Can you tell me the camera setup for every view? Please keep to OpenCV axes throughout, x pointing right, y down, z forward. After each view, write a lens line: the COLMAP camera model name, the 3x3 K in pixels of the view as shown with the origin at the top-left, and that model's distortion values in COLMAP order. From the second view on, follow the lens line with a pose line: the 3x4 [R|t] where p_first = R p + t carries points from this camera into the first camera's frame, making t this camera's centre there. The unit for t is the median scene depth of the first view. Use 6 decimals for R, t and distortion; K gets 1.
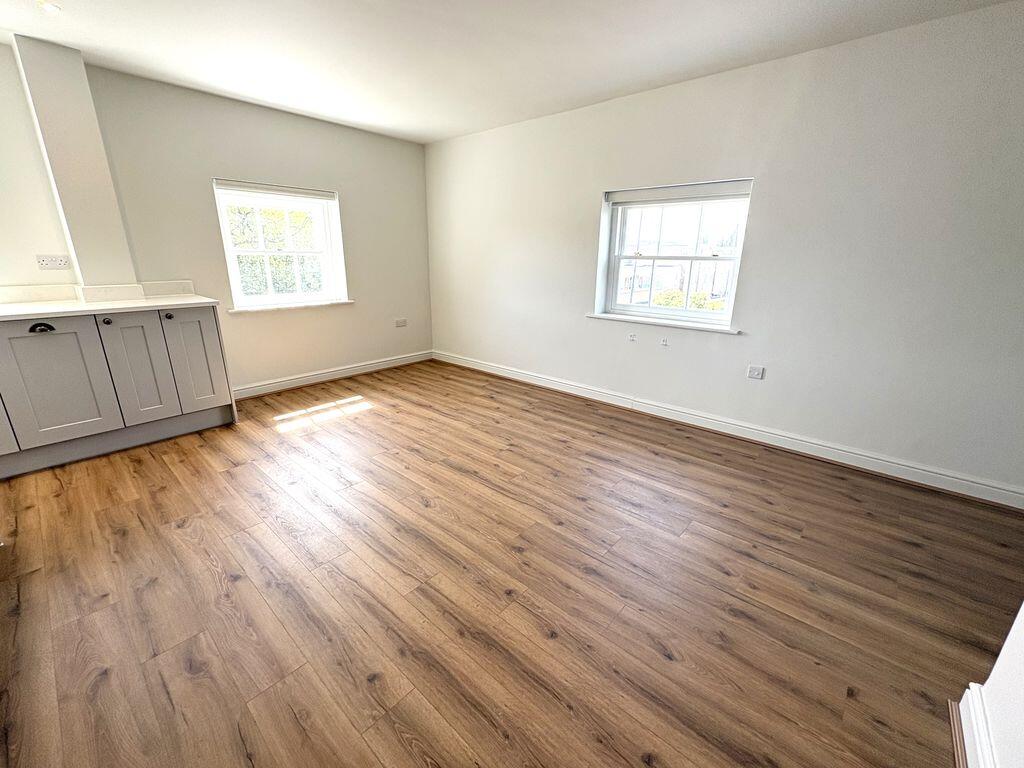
lens RADIAL K [[418.1, 0, 512.0], [0, 418.1, 384.0], [0, 0, 1]] dist [0.000509, 0.000238]
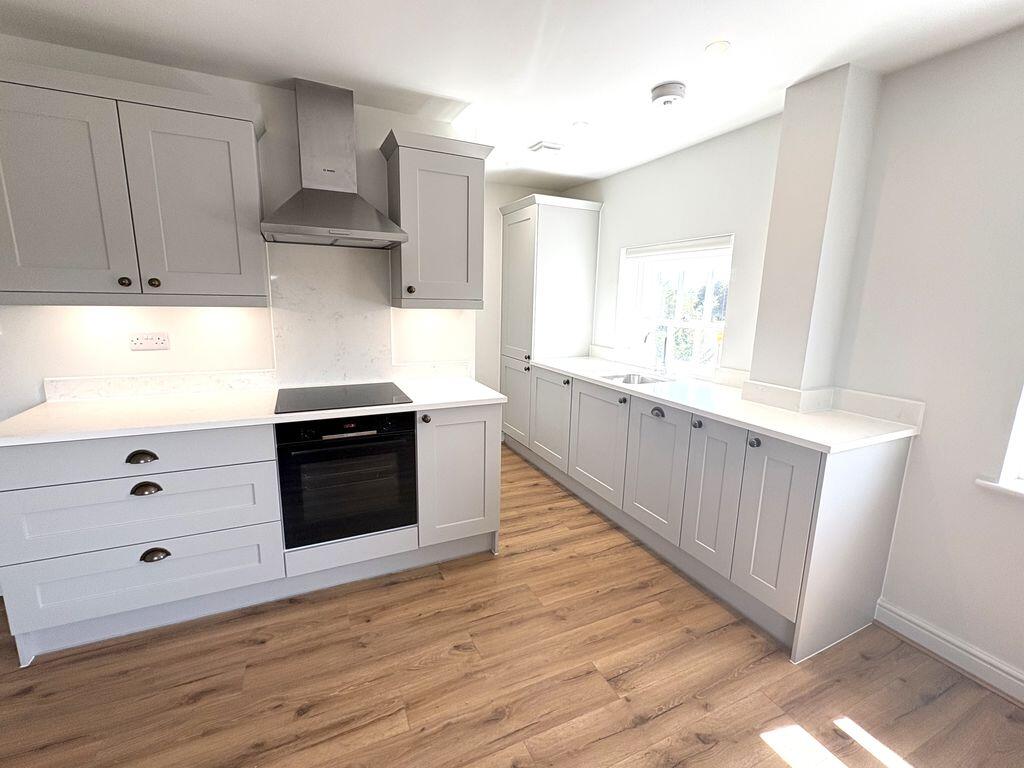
lens RADIAL K [[444.1, 0, 507.5], [0, 444.1, 383.2], [0, 0, 1]] dist [0.000488, 0.000262]
pose [[-0.400268, 0.149129, -0.904182, -0.074379], [-0.299405, 0.911241, 0.282836, -0.362071], [0.866107, 0.383927, -0.320091, 0.959220]]
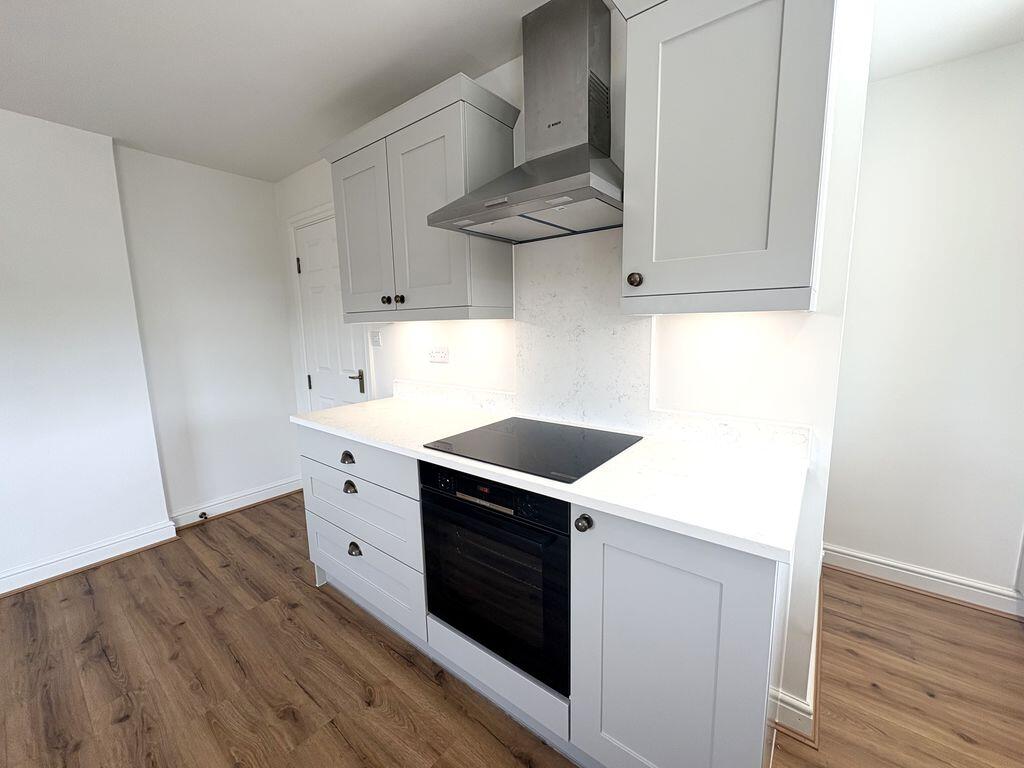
lens RADIAL K [[408.2, 0, 512.0], [0, 408.2, 384.0], [0, 0, 1]] dist [0.000919, 0.000330]
pose [[-0.998400, 0.010604, -0.055534, -0.696088], [-0.014355, 0.902520, 0.430409, -0.308102], [0.054685, 0.430518, -0.900924, 0.877278]]
